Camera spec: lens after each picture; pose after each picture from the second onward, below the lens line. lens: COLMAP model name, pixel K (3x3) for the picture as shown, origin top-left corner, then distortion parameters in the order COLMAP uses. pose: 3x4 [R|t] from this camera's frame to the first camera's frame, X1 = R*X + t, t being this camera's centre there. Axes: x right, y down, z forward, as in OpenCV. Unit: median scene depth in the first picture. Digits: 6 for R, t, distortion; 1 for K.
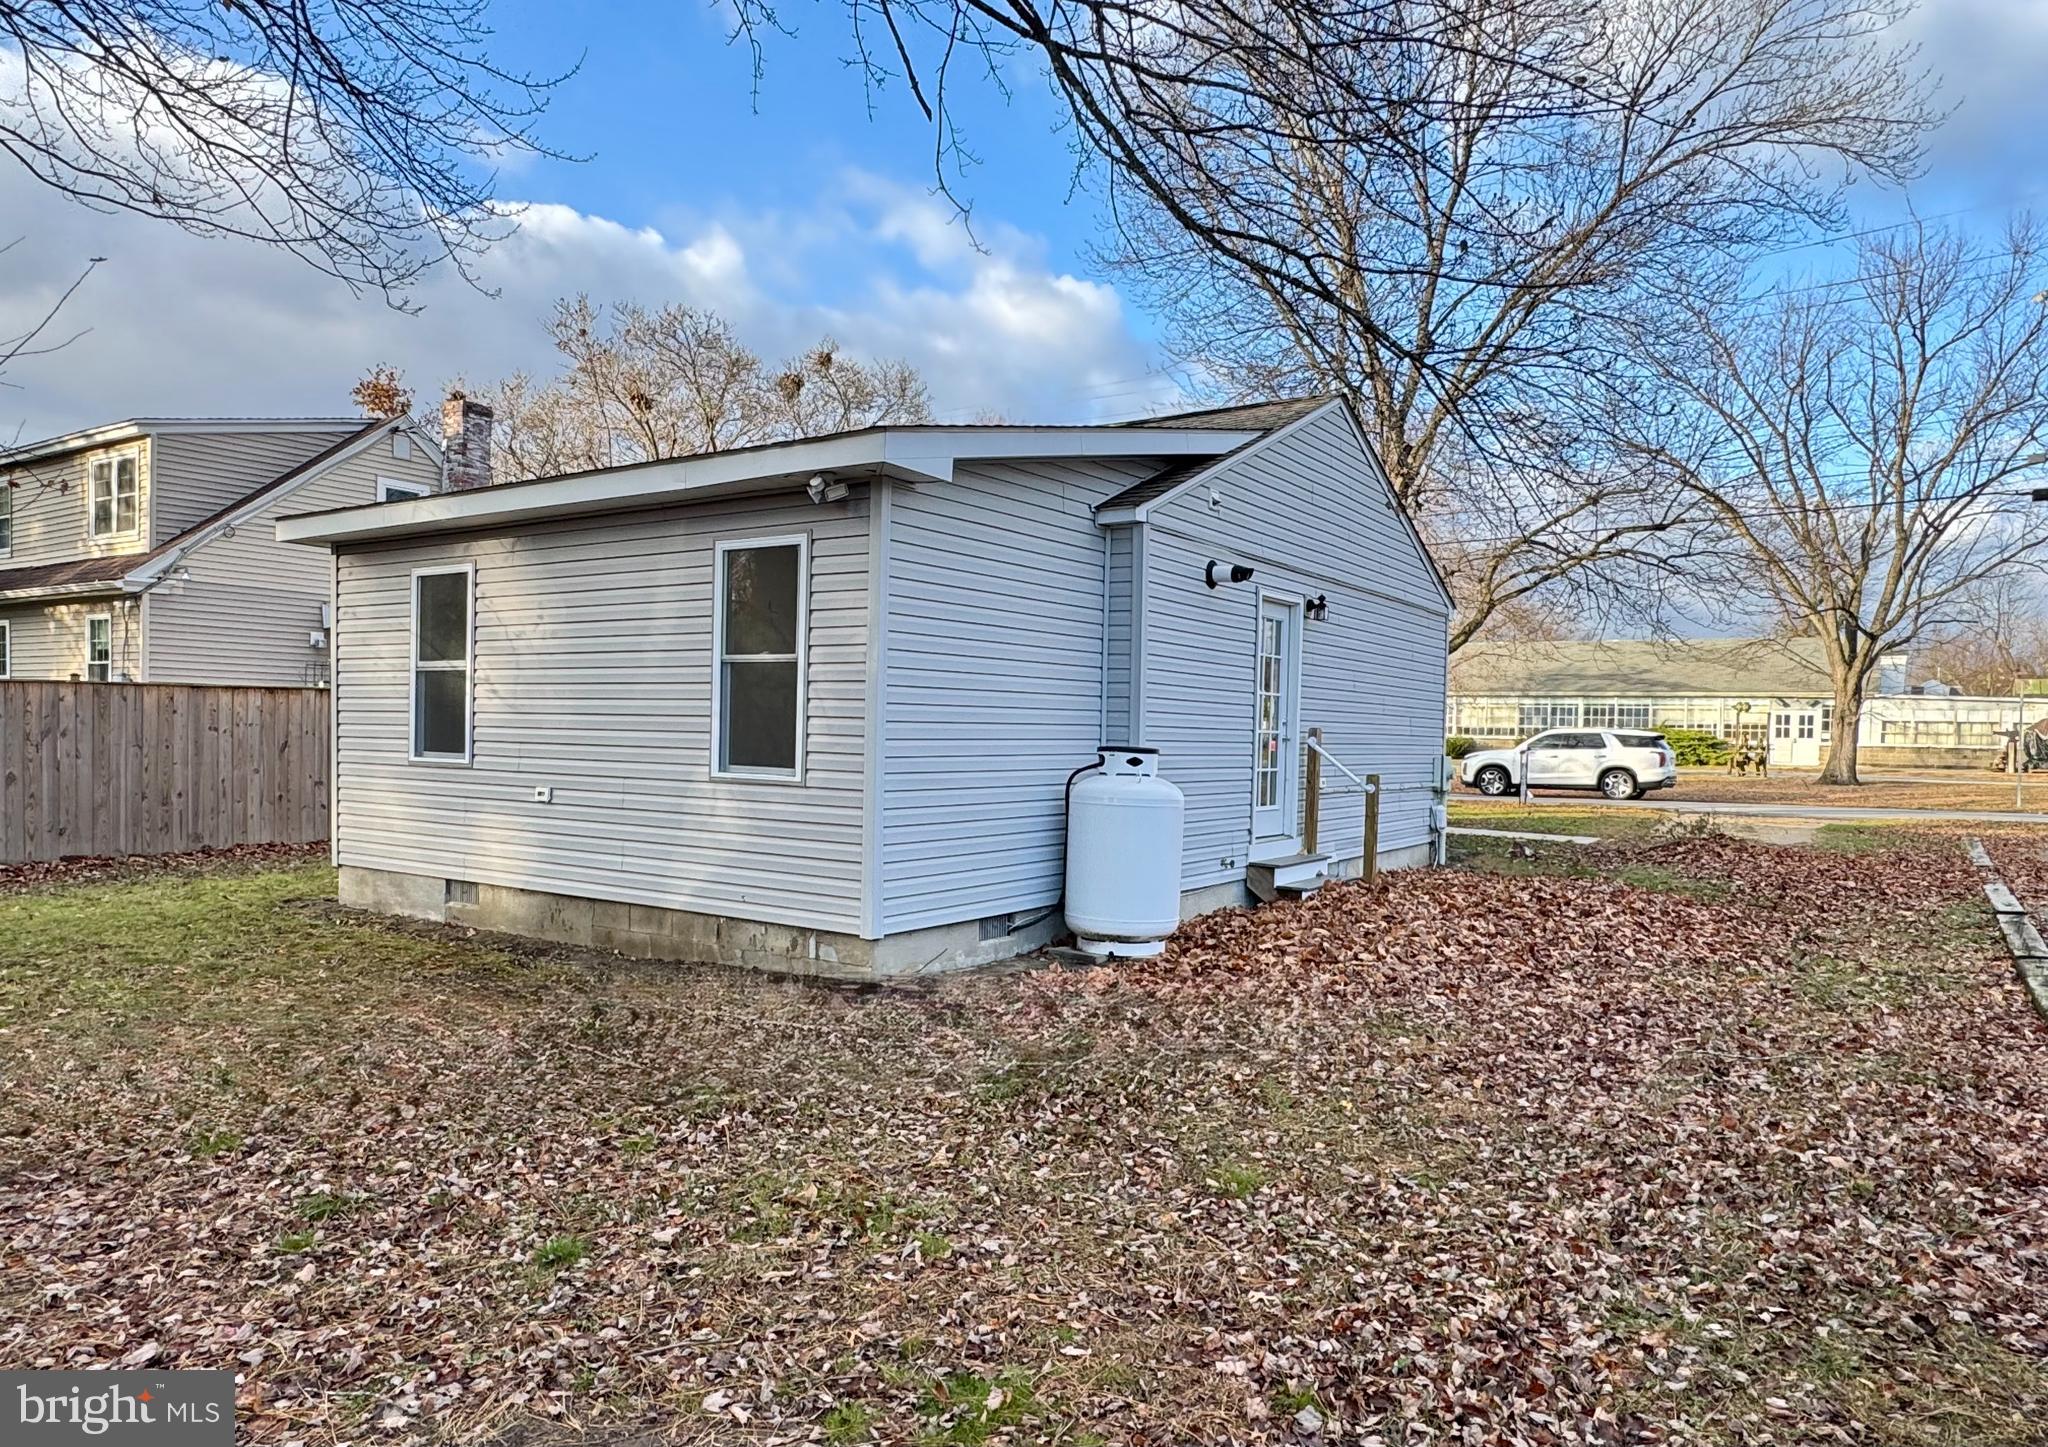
lens RADIAL K [[1308.1, 0, 1020.5], [0, 1308.1, 728.9], [0, 0, 1]] dist [0.006392, 0.001184]
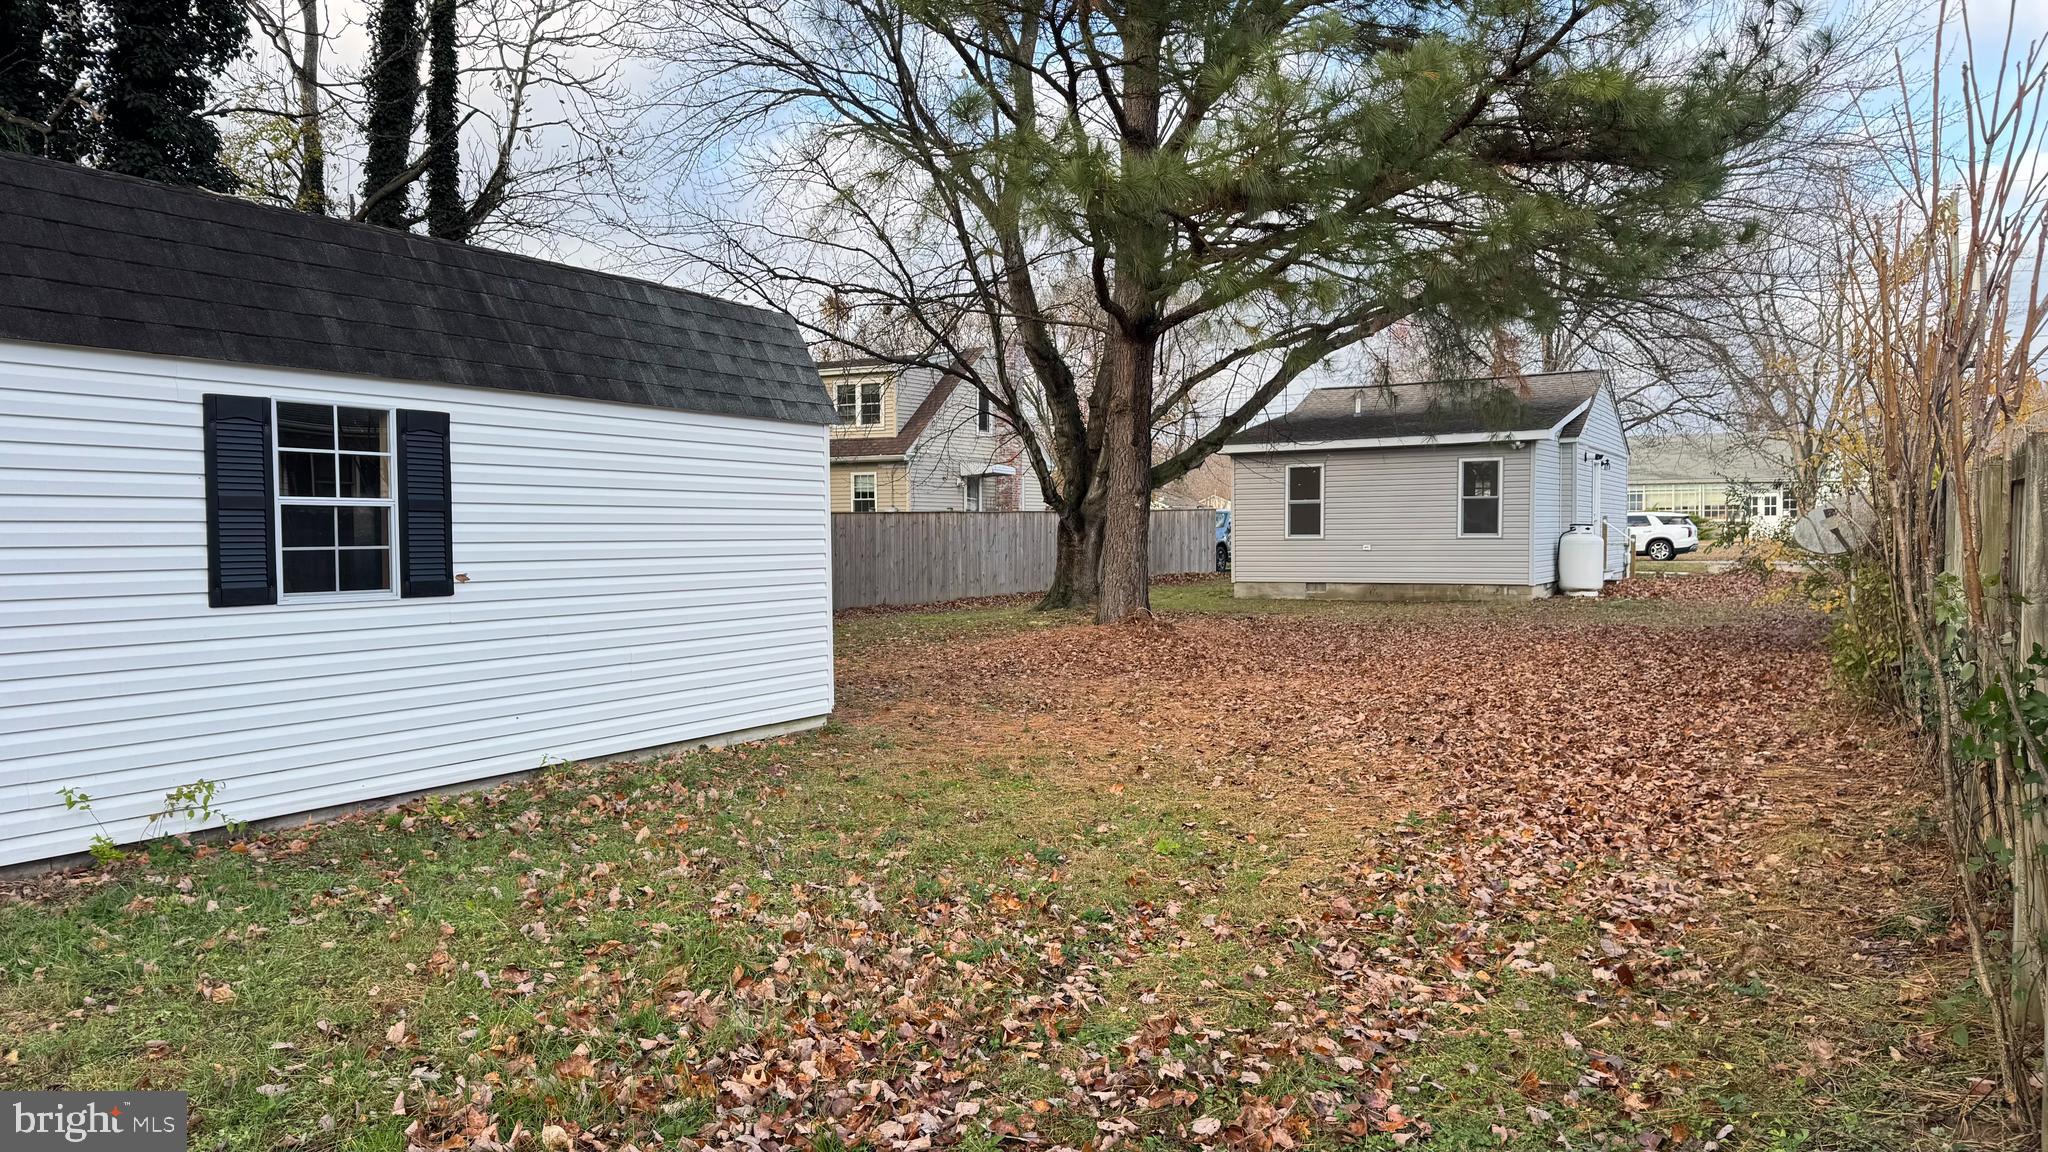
lens RADIAL K [[1422.6, 0, 1023.0], [0, 1422.6, 574.3], [0, 0, 1]] dist [-0.002508, -0.004796]
pose [[0.997377, -0.031563, 0.065142, -0.362199], [0.029482, 0.999032, 0.032654, -0.003362], [-0.066110, -0.030648, 0.997342, -0.545608]]
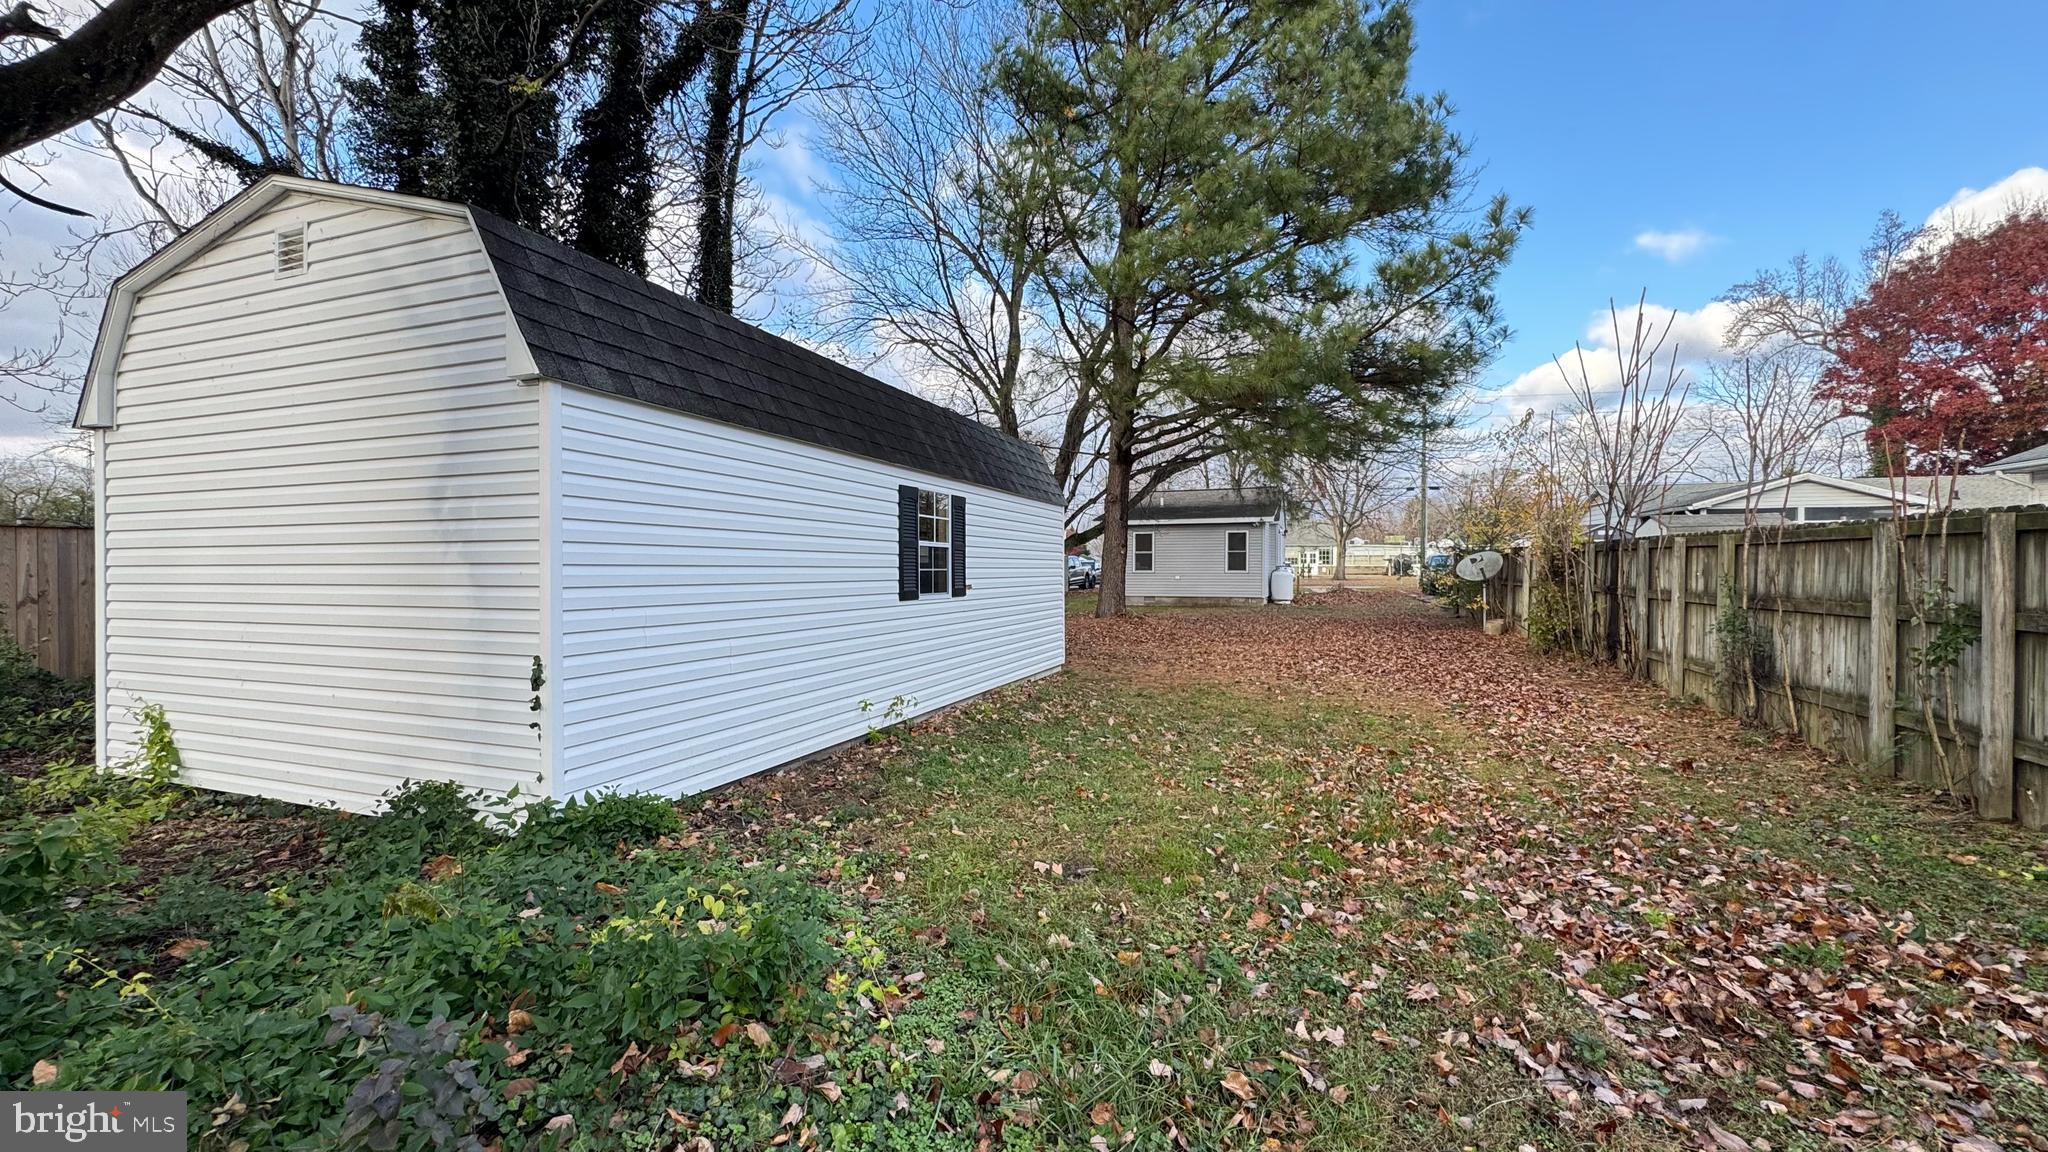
lens RADIAL K [[815.8, 0, 1024.3], [0, 815.8, 574.6], [0, 0, 1]] dist [-0.010424, -0.000364]
pose [[0.969577, -0.024294, 0.243578, -0.485190], [0.021820, 0.999679, 0.012849, -0.004454], [-0.243812, -0.007143, 0.969796, -0.550761]]
